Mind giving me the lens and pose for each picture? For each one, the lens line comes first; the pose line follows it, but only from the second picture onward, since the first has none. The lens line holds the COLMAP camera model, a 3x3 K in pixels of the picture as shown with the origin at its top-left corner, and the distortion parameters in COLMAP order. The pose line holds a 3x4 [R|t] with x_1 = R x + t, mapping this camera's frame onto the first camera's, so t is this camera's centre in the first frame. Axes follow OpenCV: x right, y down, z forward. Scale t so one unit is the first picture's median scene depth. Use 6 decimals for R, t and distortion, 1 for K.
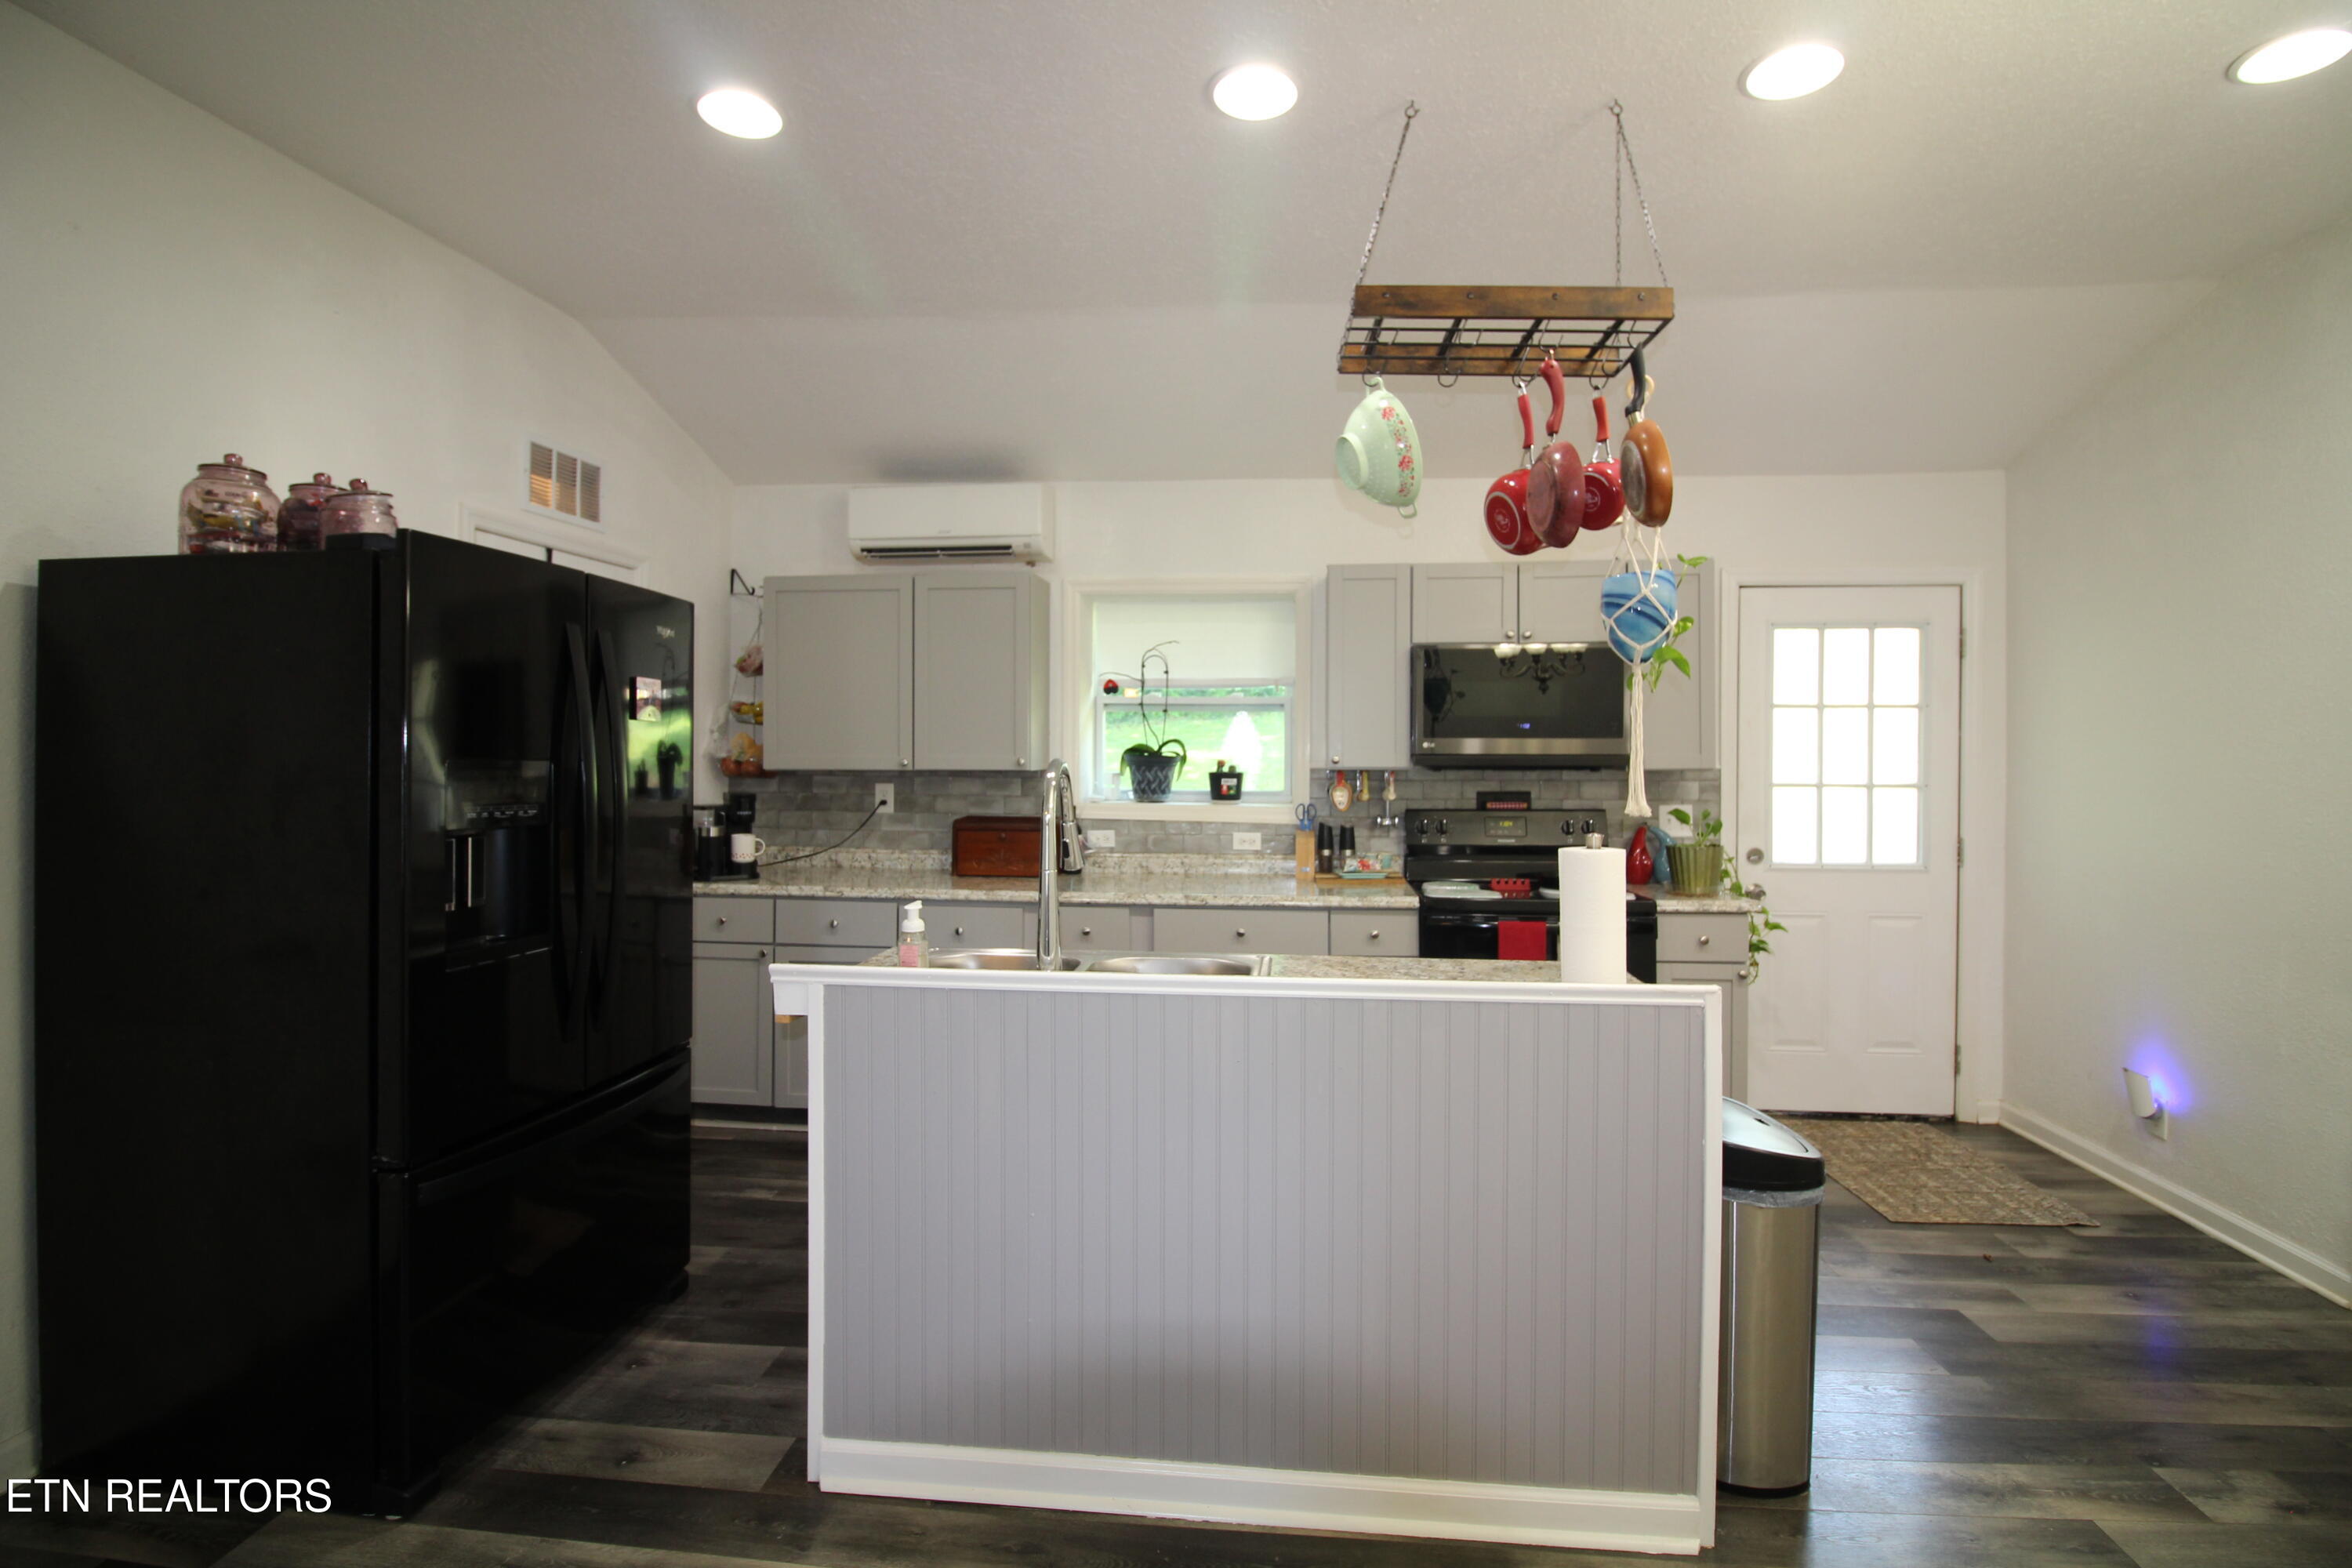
lens RADIAL K [[1087.3, 0, 1184.5], [0, 1087.3, 751.8], [0, 0, 1]] dist [0.000615, -0.014146]
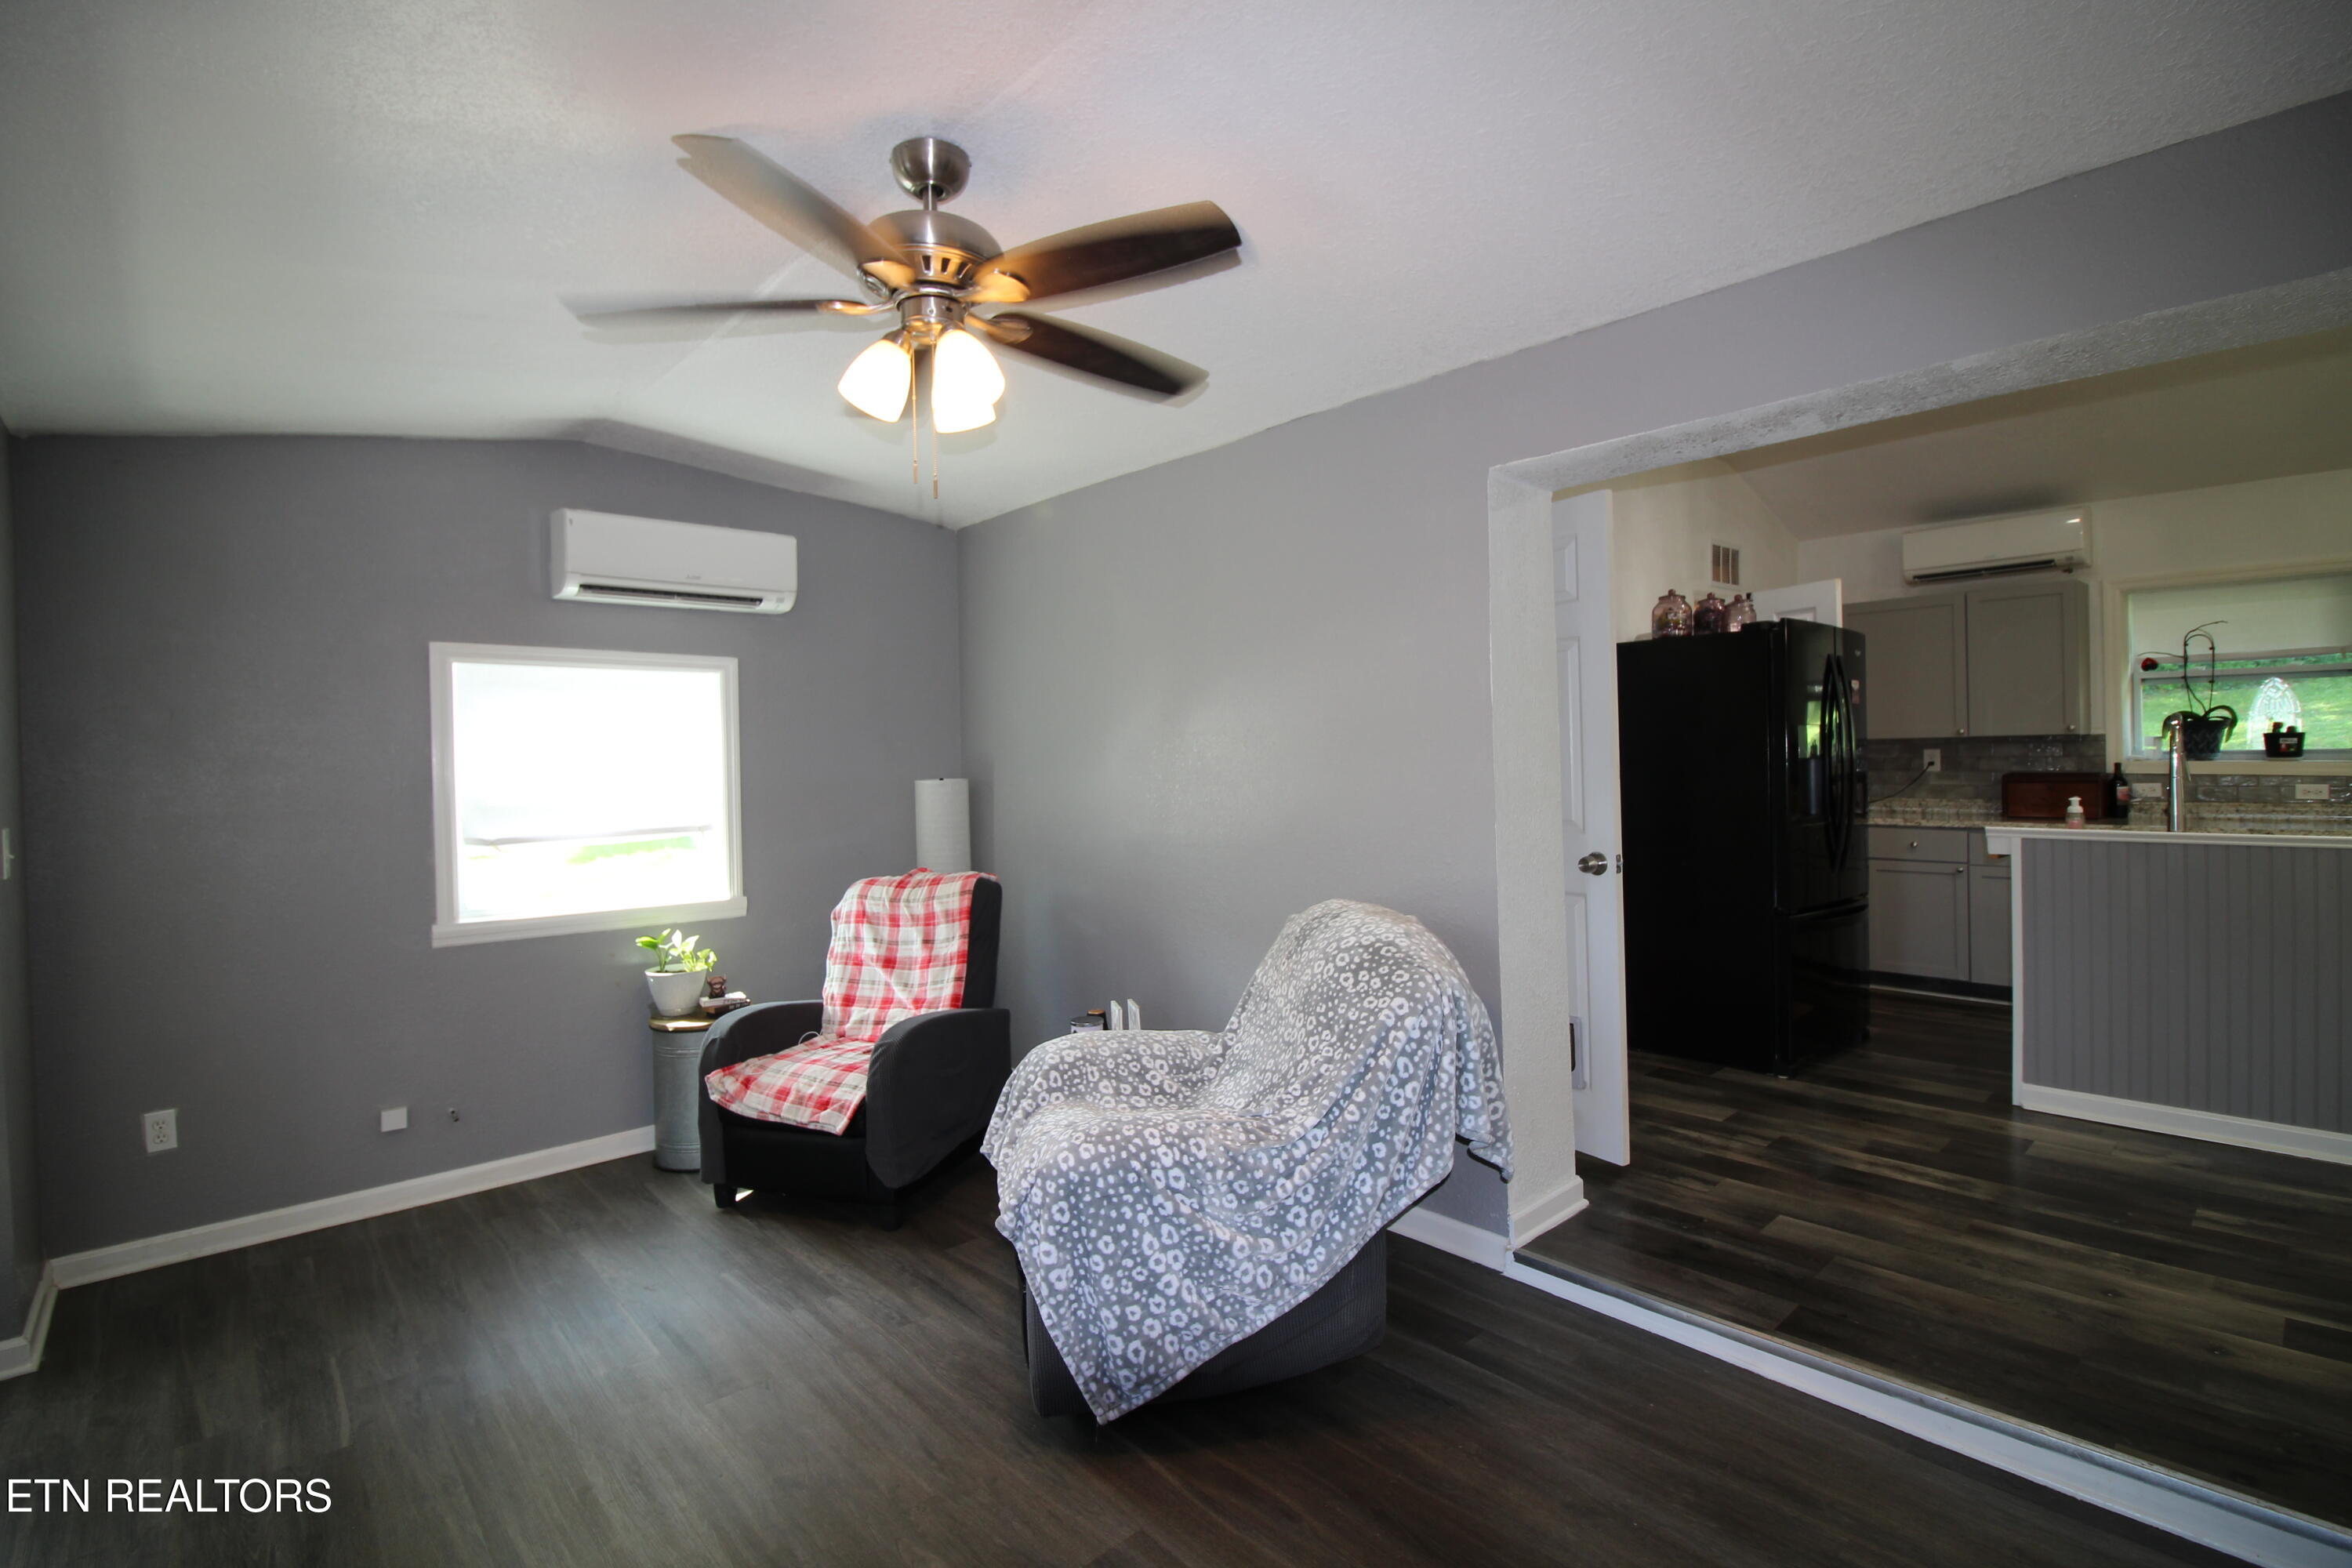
lens RADIAL K [[1081.5, 0, 1184.1], [0, 1081.5, 757.4], [0, 0, 1]] dist [-0.001637, -0.013489]
pose [[0.740163, -0.018560, -0.672171, -0.072134], [0.022841, 0.999736, -0.002454, 0.023212], [0.672039, -0.013536, 0.740392, -0.640086]]
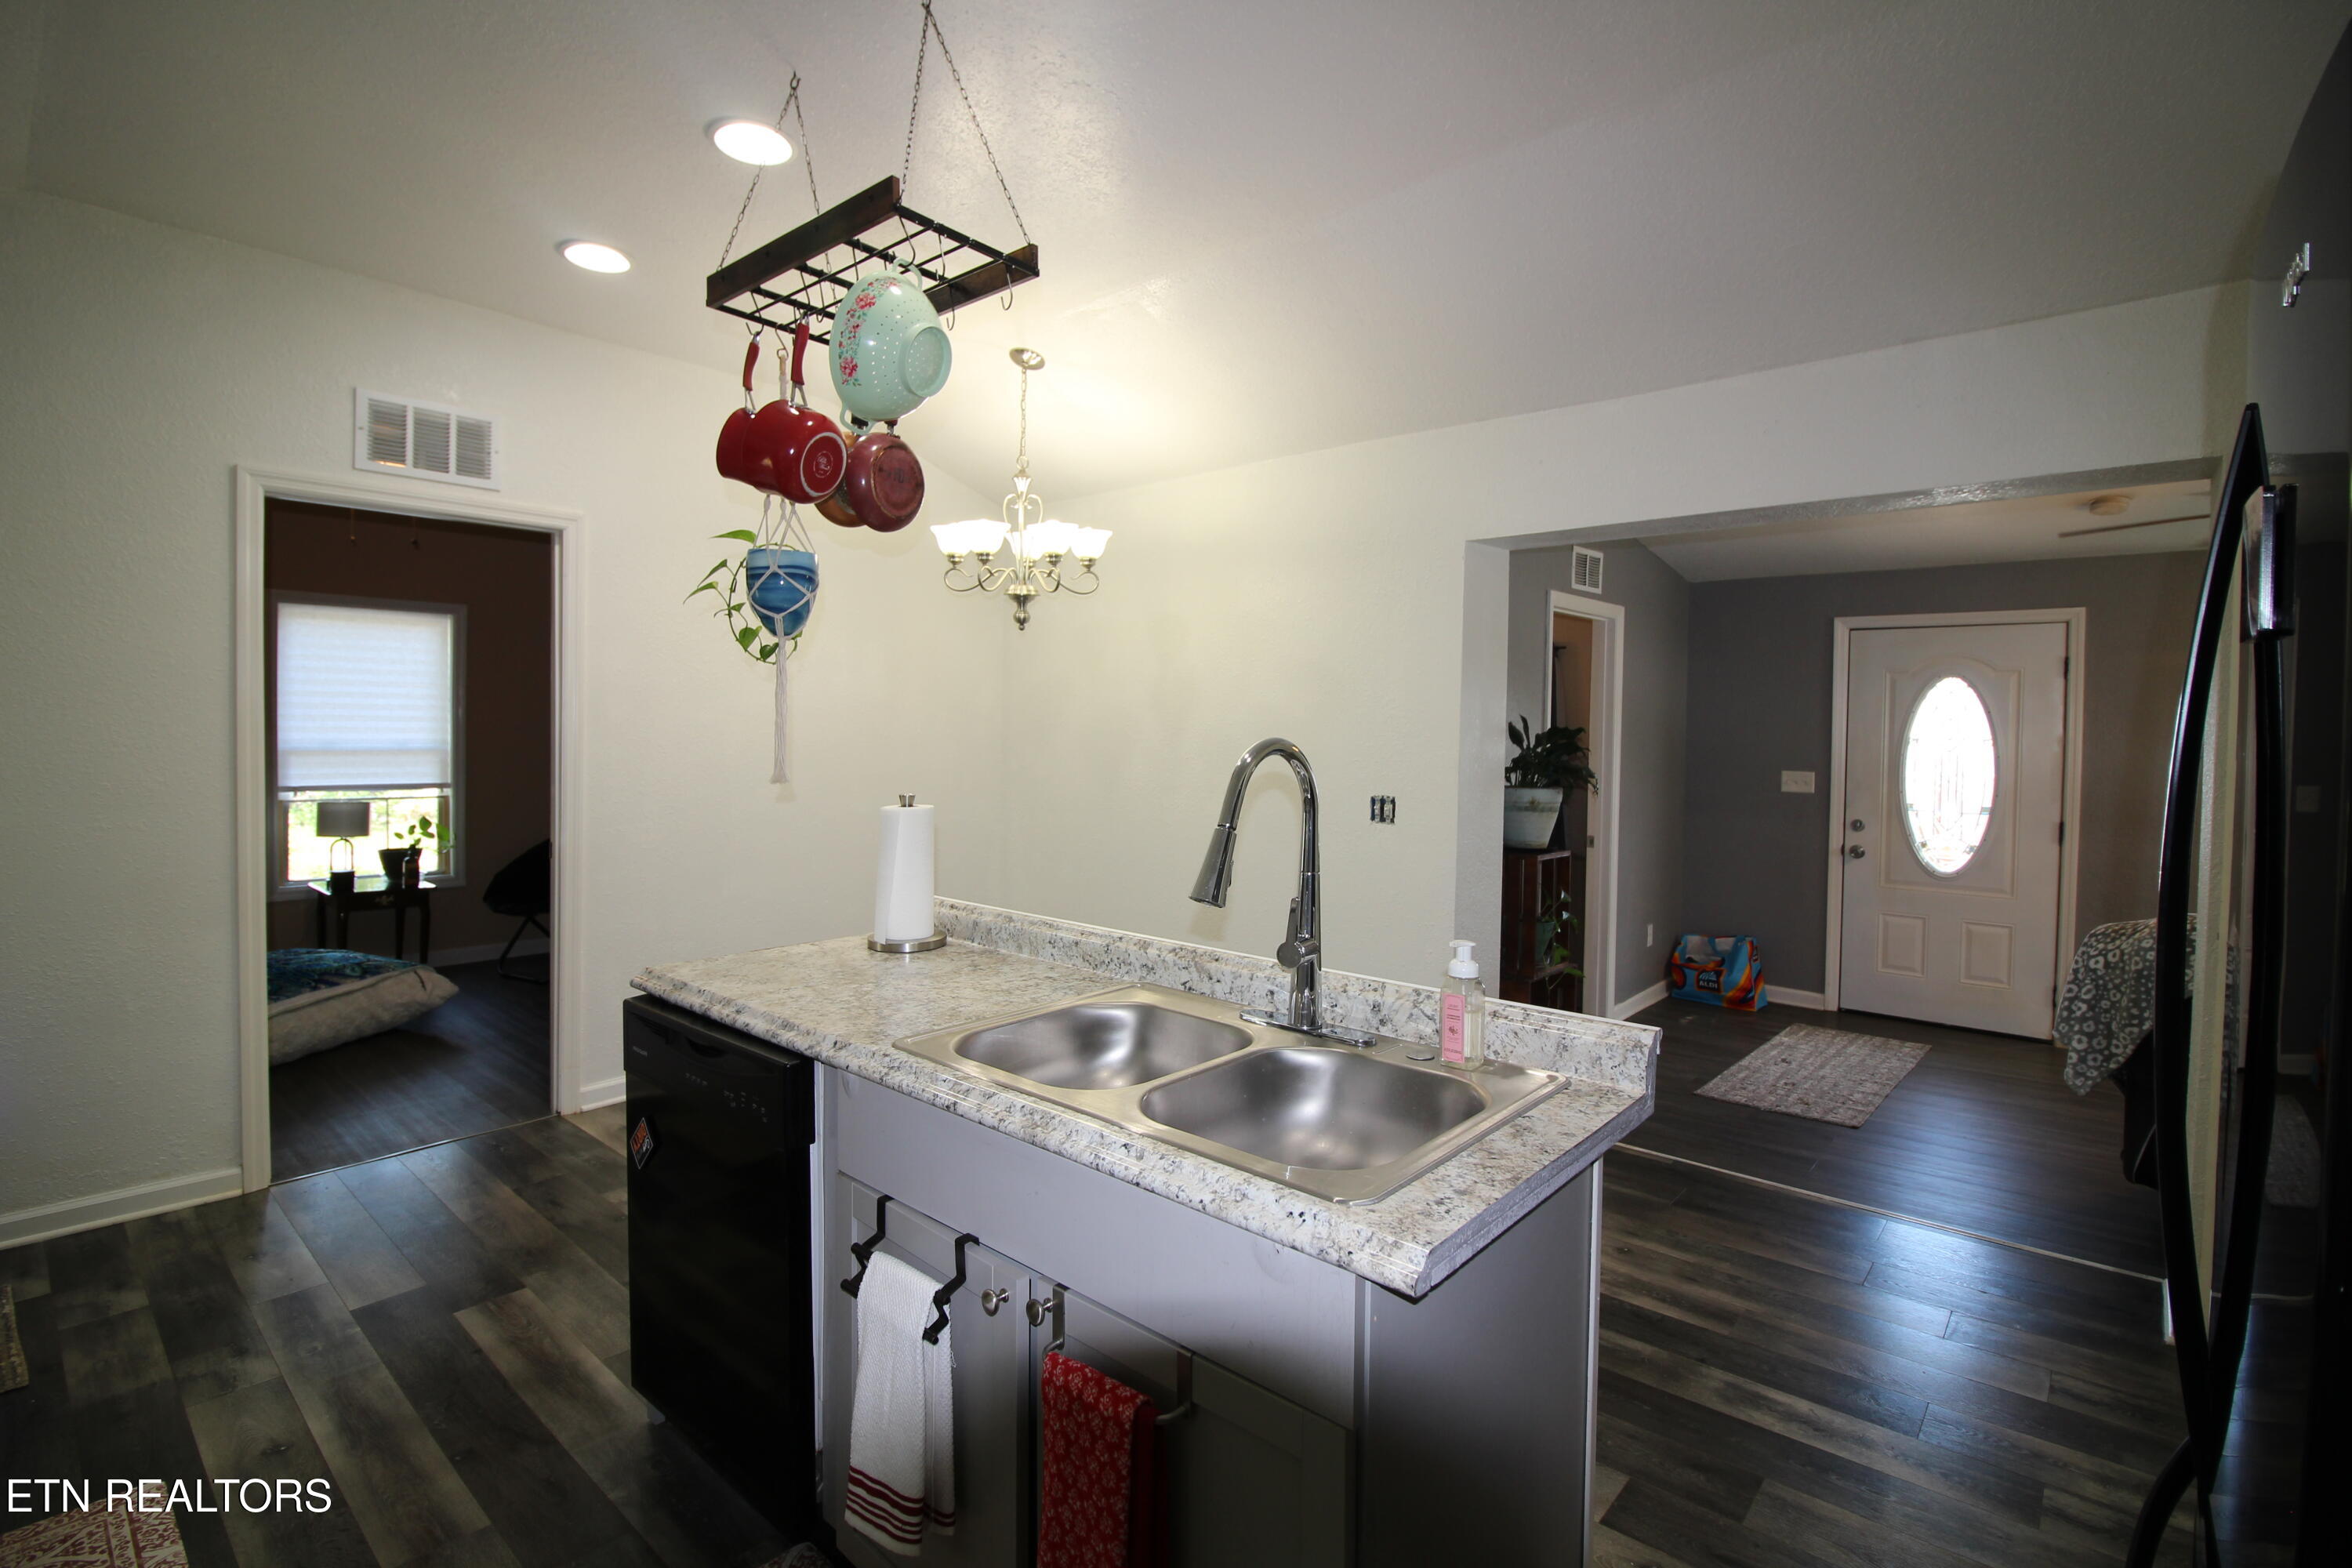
lens RADIAL K [[1087.3, 0, 1184.5], [0, 1087.3, 751.8], [0, 0, 1]] dist [0.000615, -0.014146]
pose [[-0.815280, -0.025691, 0.578496, -0.257368], [-0.013548, 0.999588, 0.025297, -0.001099], [-0.578908, 0.012787, -0.815293, 0.858611]]
